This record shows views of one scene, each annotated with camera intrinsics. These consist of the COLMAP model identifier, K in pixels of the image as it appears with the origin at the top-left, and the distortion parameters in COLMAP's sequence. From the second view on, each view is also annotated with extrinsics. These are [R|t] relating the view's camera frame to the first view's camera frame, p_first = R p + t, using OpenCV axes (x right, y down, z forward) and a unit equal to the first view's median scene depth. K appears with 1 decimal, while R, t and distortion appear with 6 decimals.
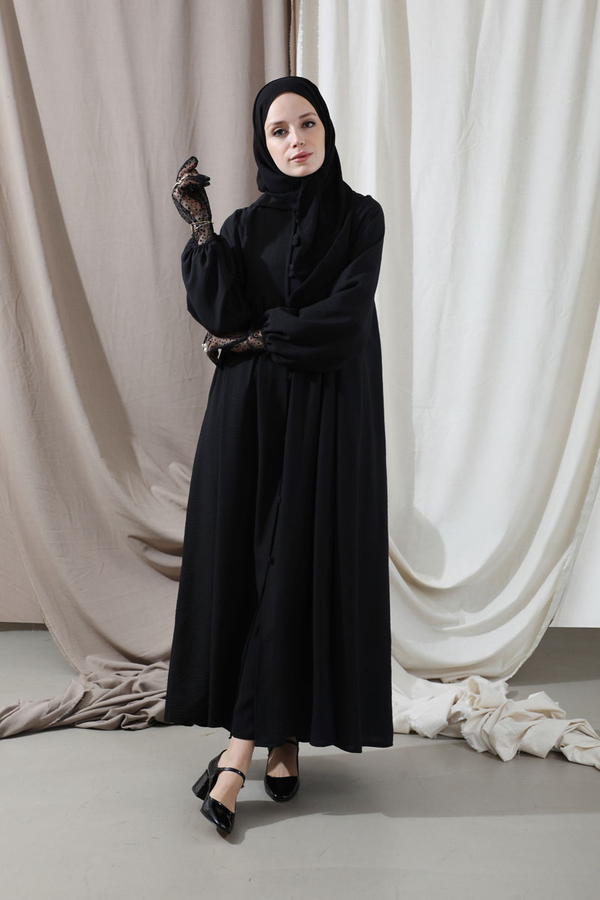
lens RADIAL K [[1528.1, 0, 293.4], [0, 1528.1, 434.0], [0, 0, 1]] dist [0.312692, 0.000000]
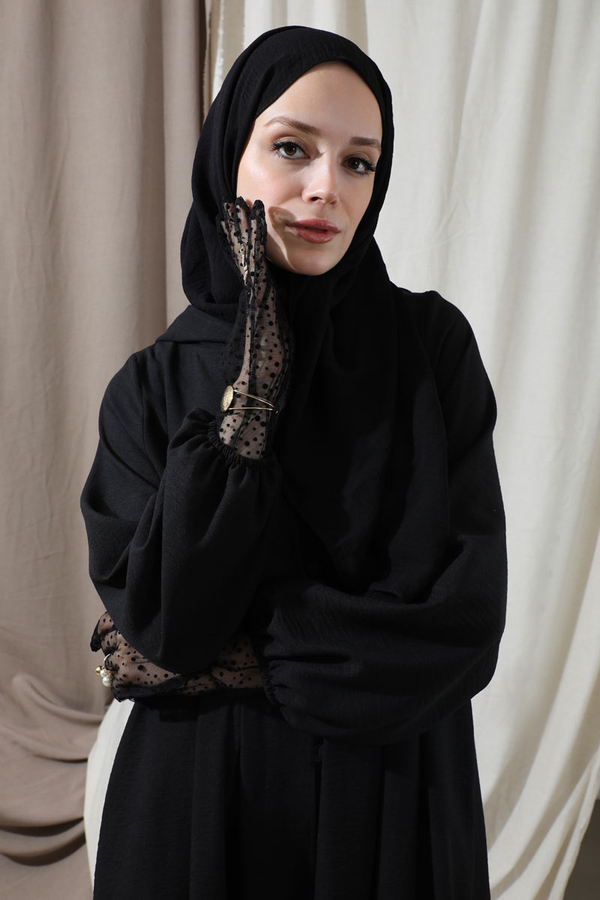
lens RADIAL K [[906.4, 0, 252.1], [0, 906.4, 416.2], [0, 0, 1]] dist [0.073282, 0.000000]
pose [[0.985210, 0.006570, 0.171228, -0.048705], [-0.003185, 0.999794, -0.020035, -0.093685], [-0.171324, 0.019193, 0.985028, 0.602029]]
